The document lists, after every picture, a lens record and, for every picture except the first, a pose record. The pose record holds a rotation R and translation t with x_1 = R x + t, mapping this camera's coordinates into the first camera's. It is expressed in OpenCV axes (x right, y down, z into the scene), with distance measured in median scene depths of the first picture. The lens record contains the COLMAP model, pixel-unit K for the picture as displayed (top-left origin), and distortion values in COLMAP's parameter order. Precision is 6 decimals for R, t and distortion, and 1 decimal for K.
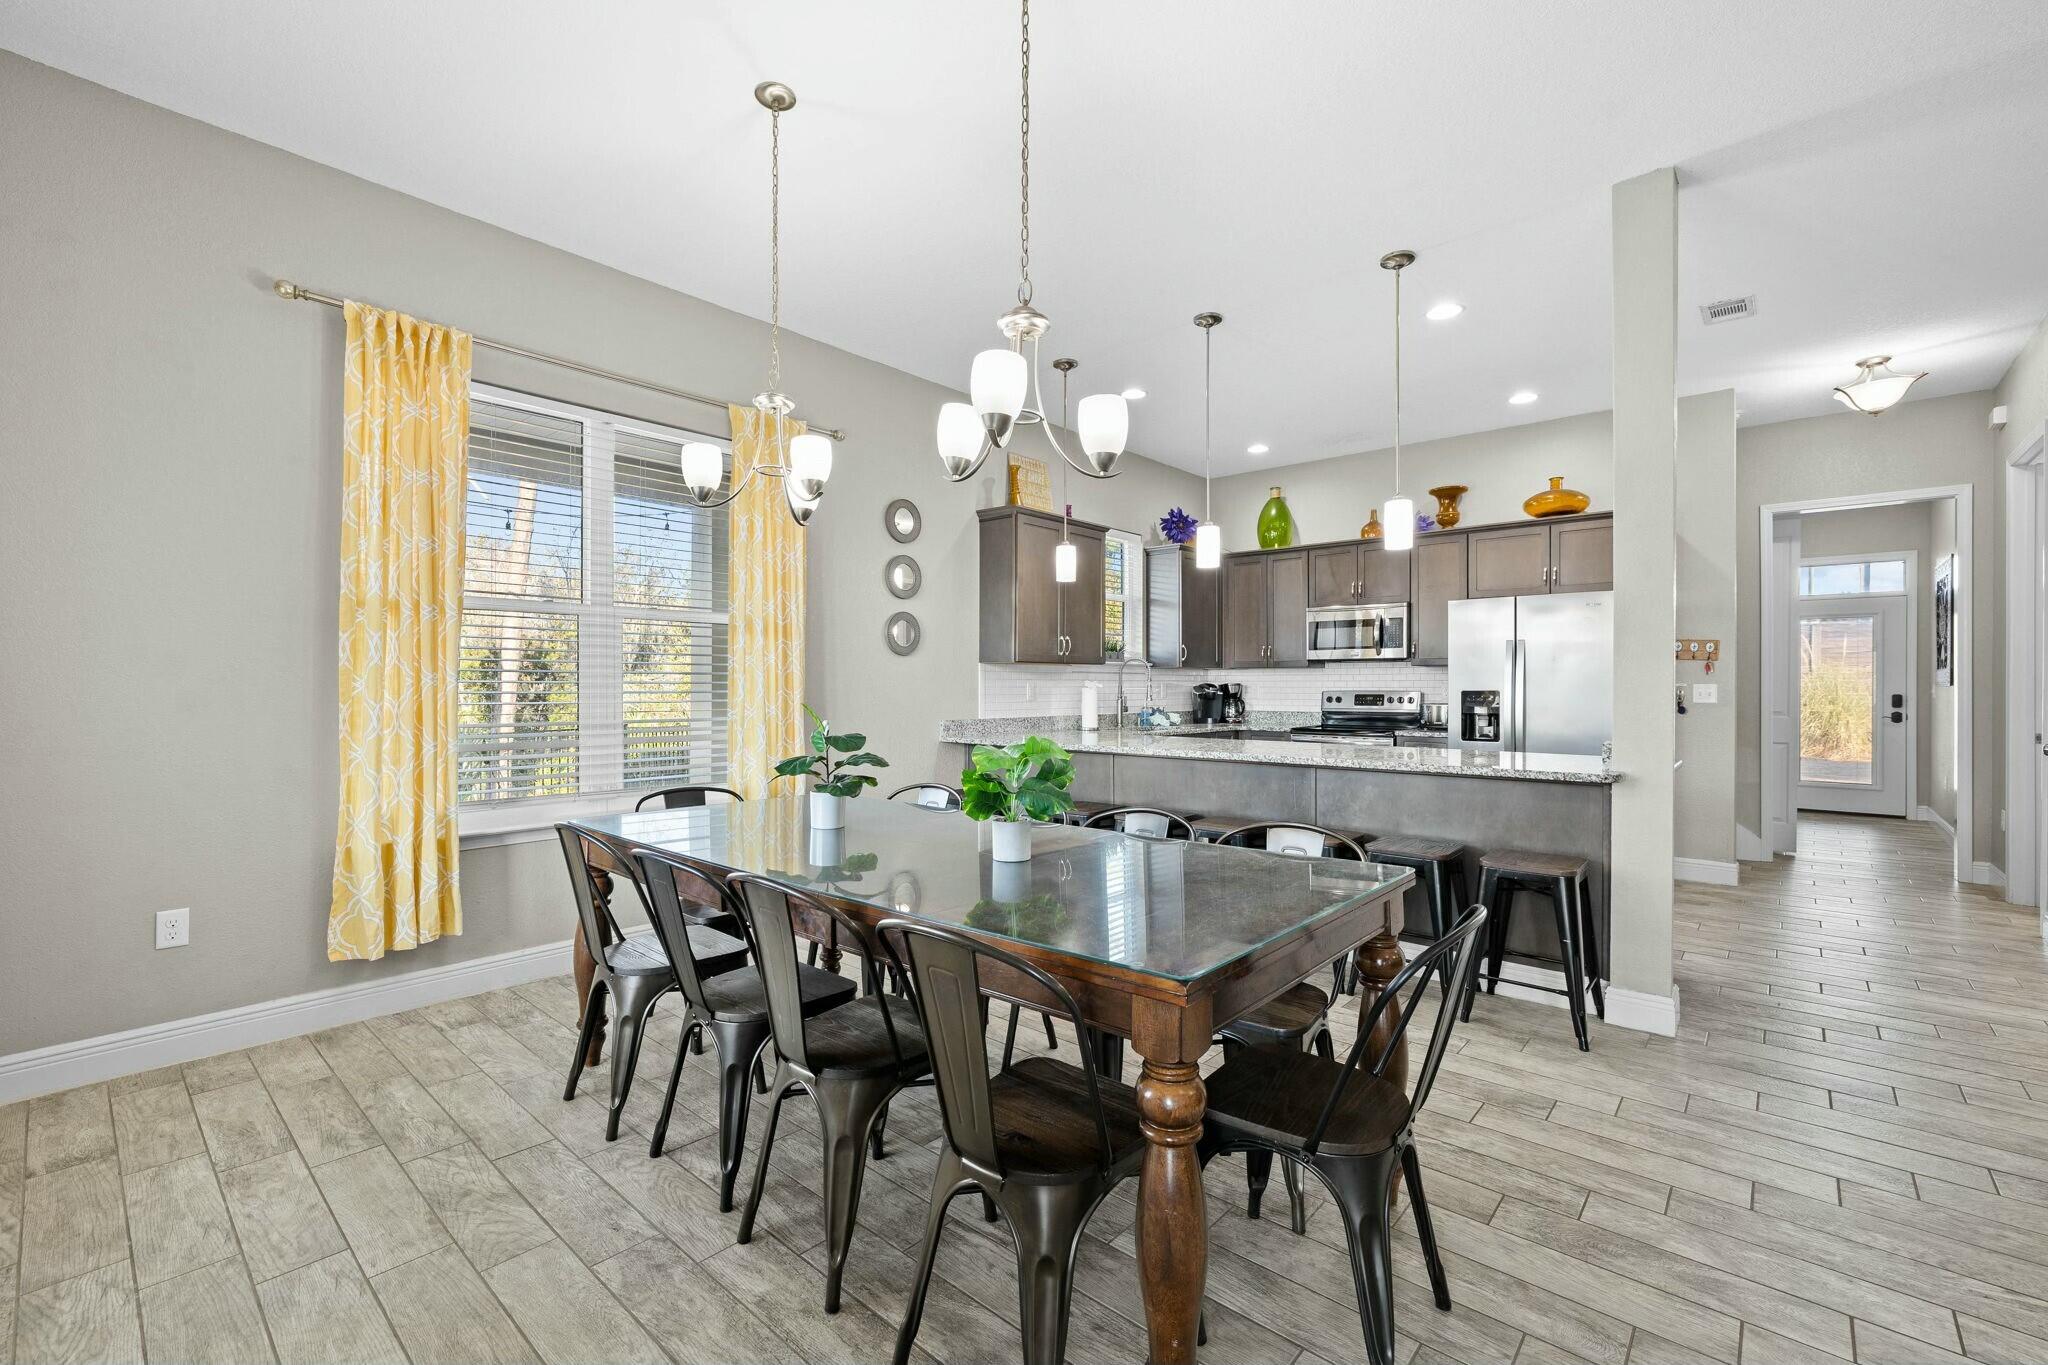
lens RADIAL K [[861.2, 0, 1029.8], [0, 861.2, 691.5], [0, 0, 1]] dist [-0.003052, -0.000109]
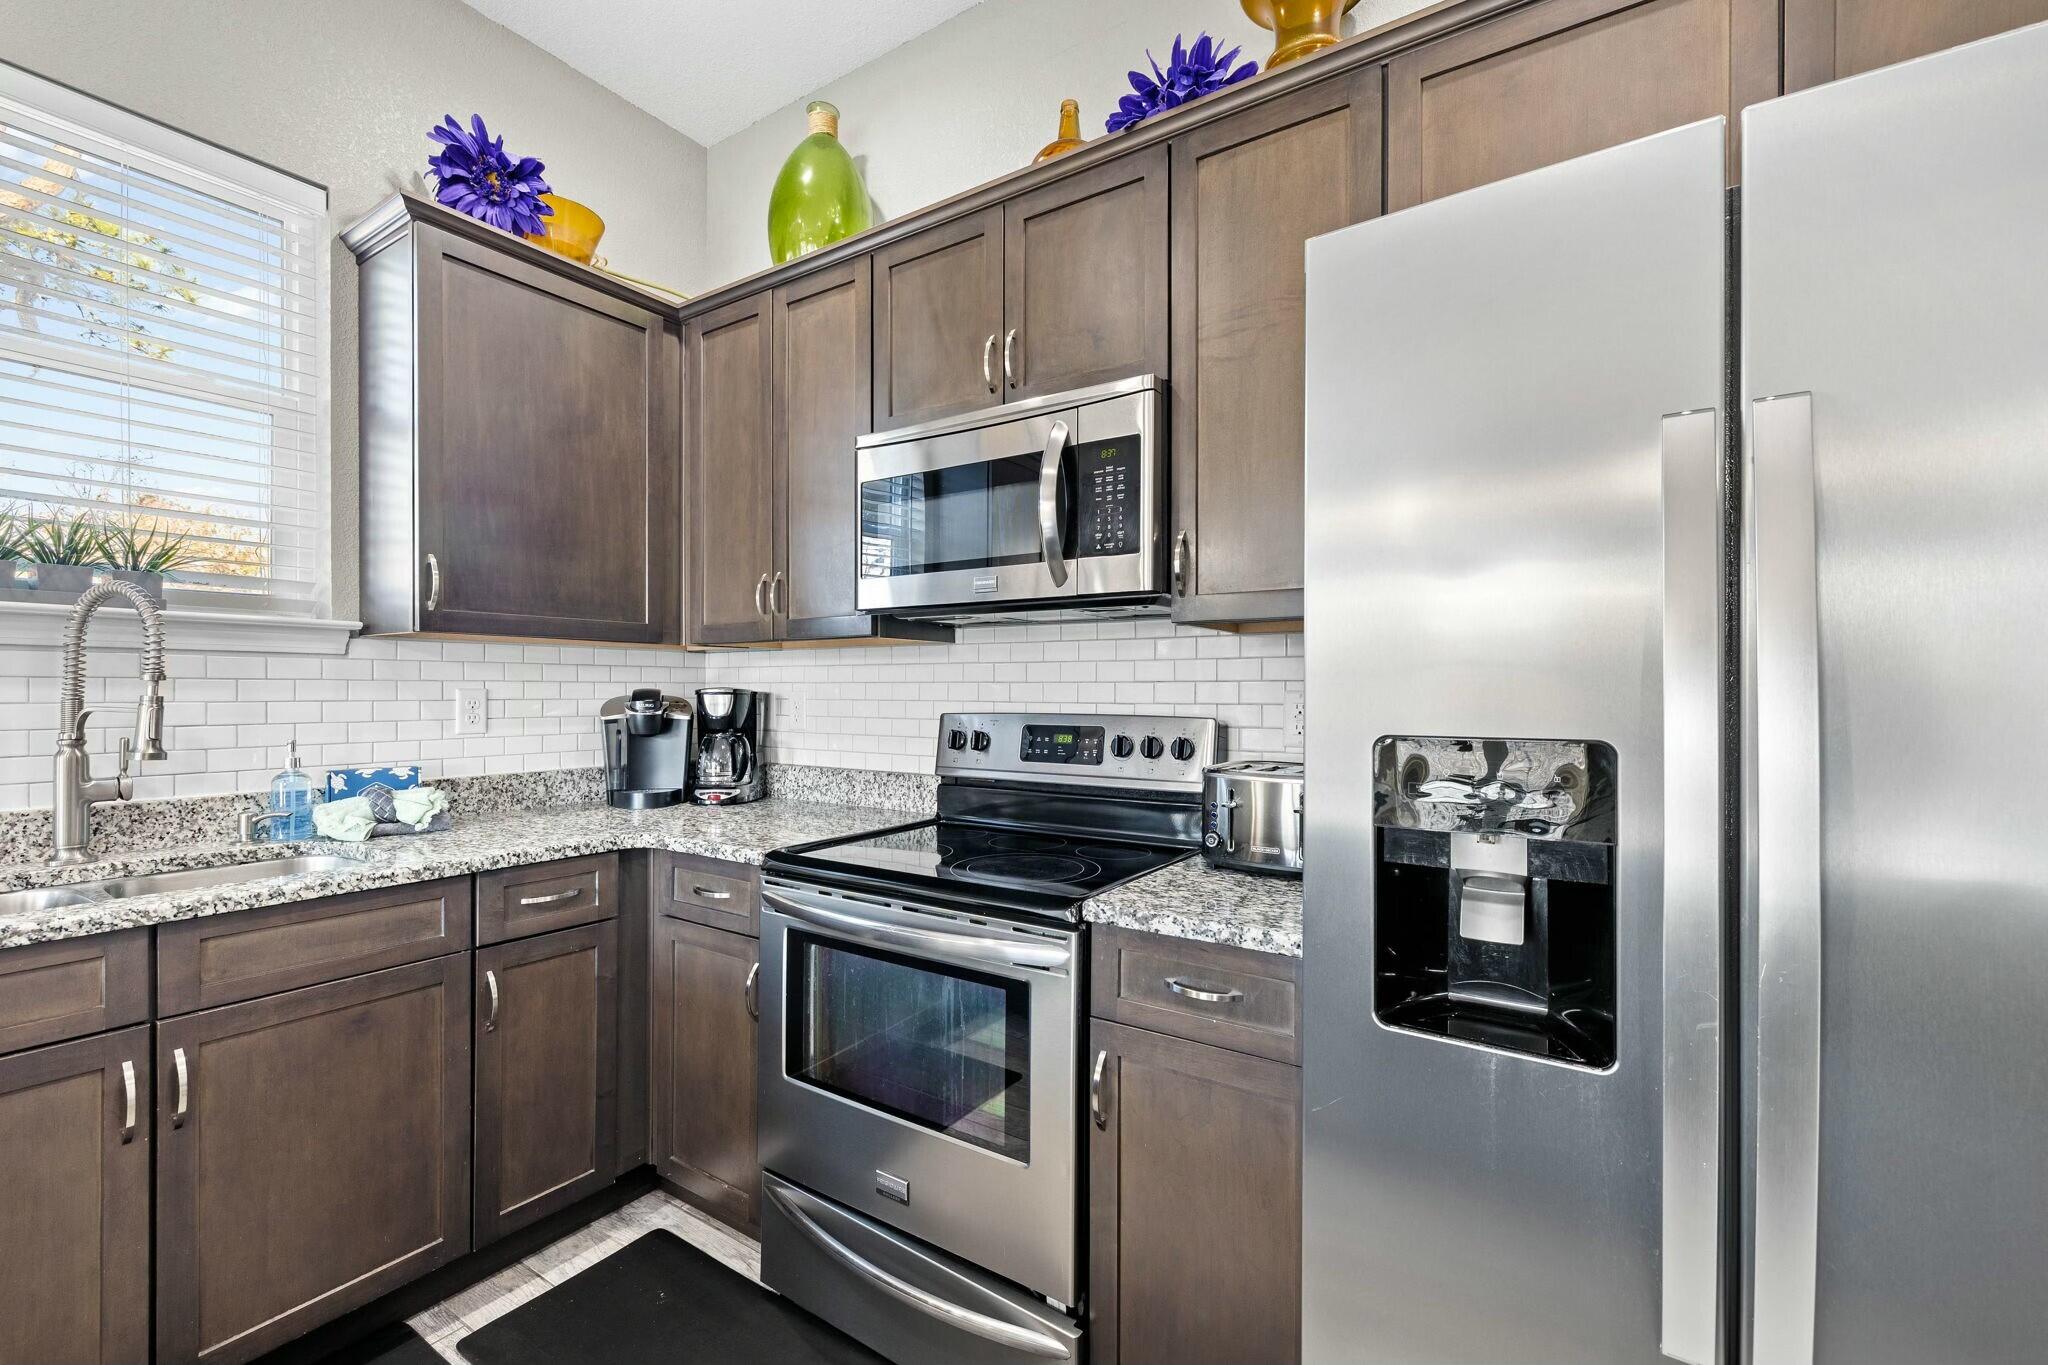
lens RADIAL K [[861.2, 0, 1033.8], [0, 861.2, 690.4], [0, 0, 1]] dist [-0.003052, -0.000109]
pose [[0.990695, 0.000820, 0.136099, 0.360979], [-0.000227, 0.999990, -0.004371, -0.008596], [-0.136101, 0.004299, 0.990686, 0.736686]]
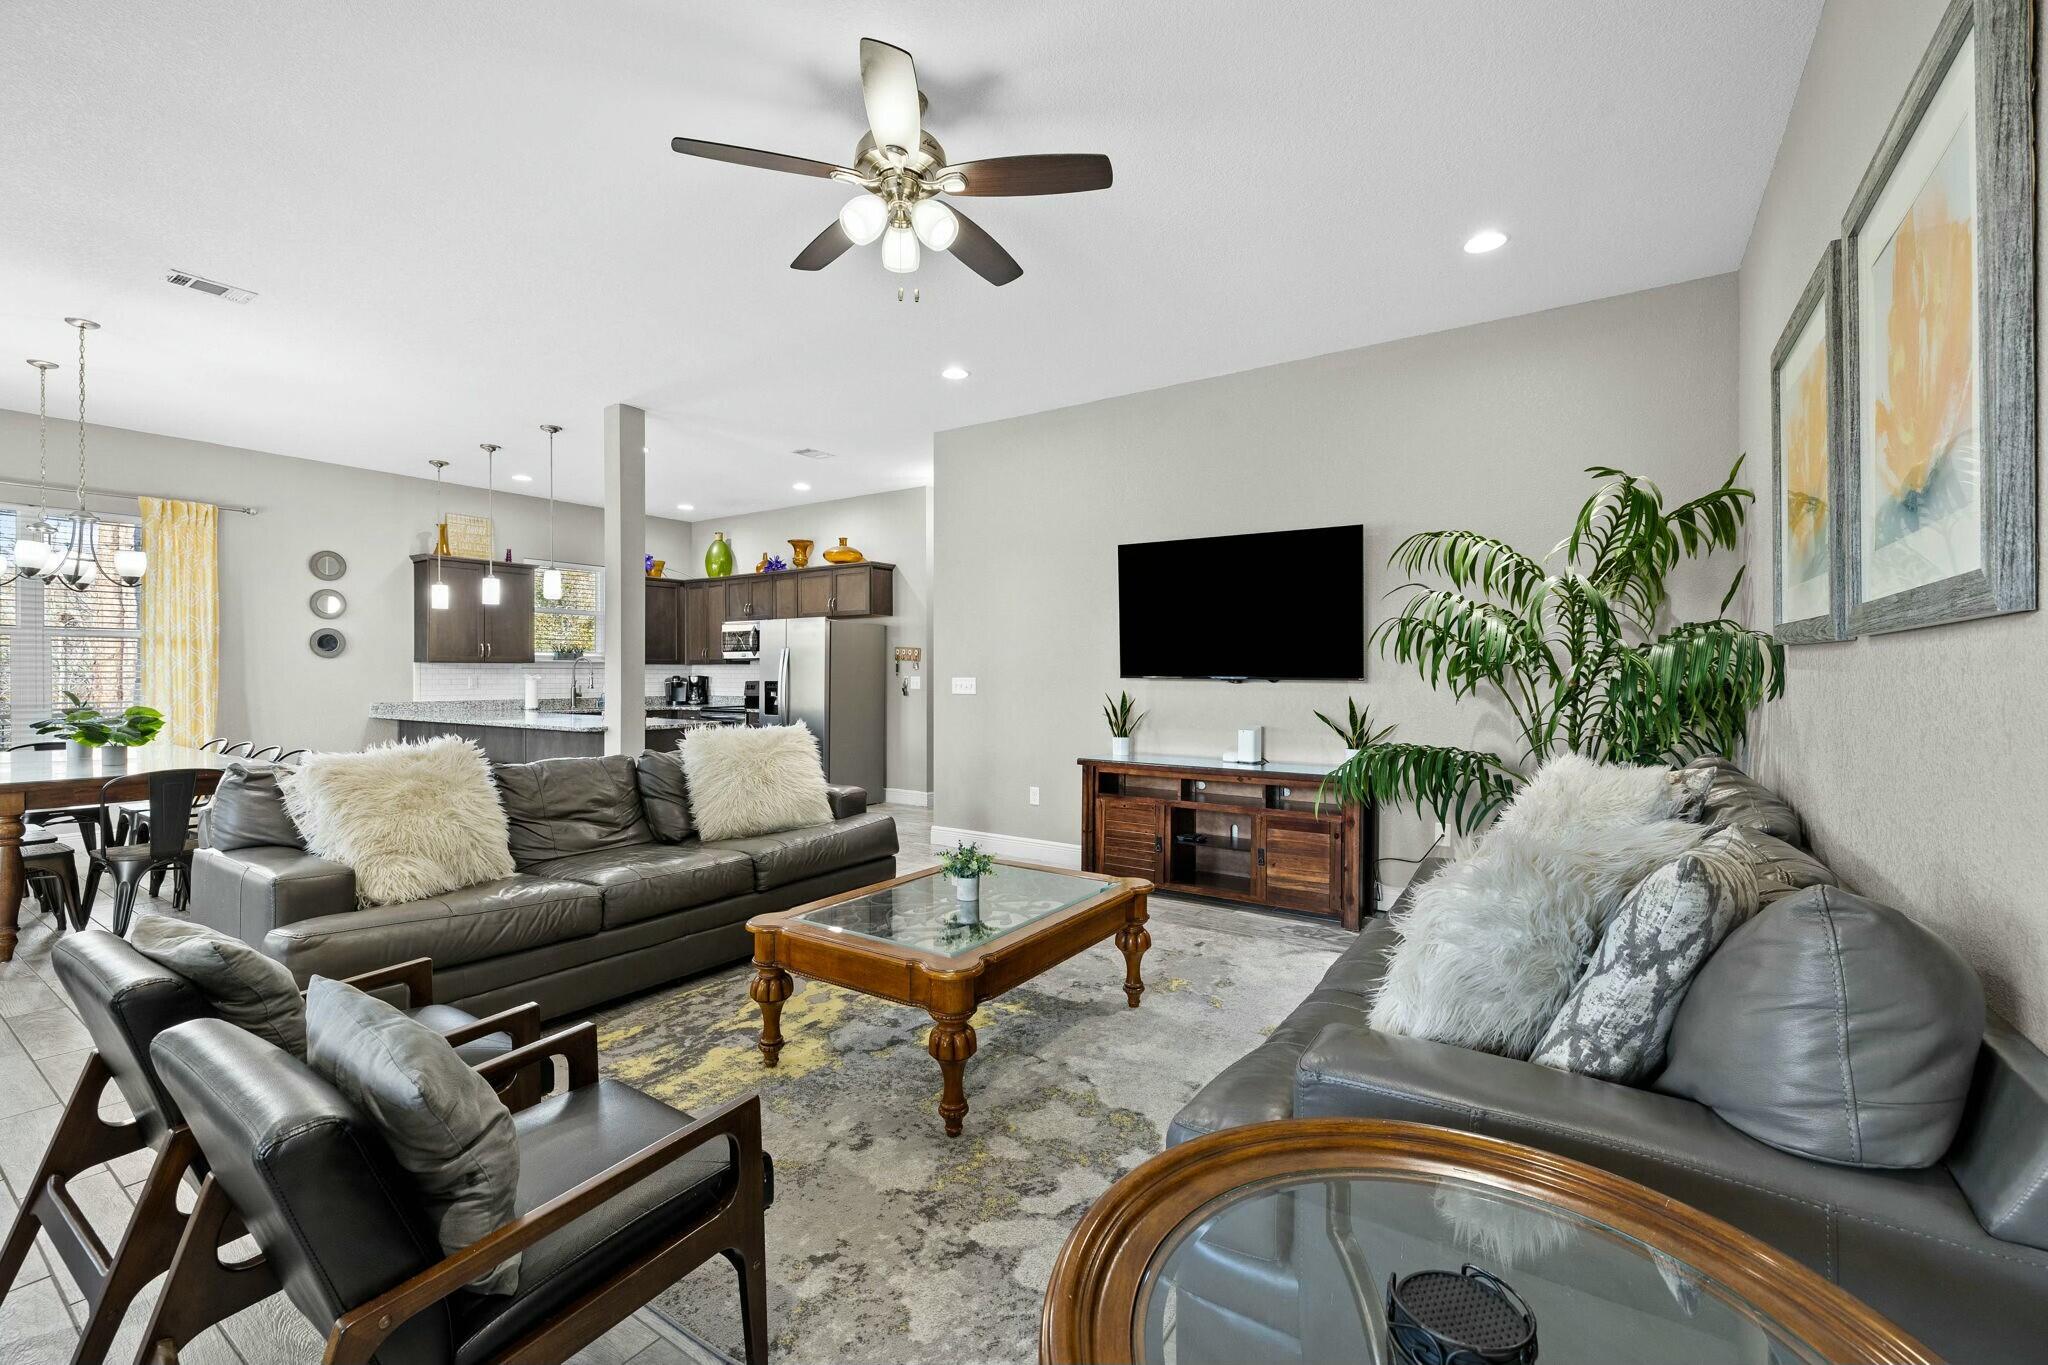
lens RADIAL K [[861.2, 0, 1033.7], [0, 861.2, 677.3], [0, 0, 1]] dist [-0.003052, -0.000109]
pose [[0.991586, -0.001355, 0.129441, 0.678756], [0.001701, 0.999995, -0.002557, -0.002648], [-0.129437, 0.002756, 0.991584, -0.476822]]
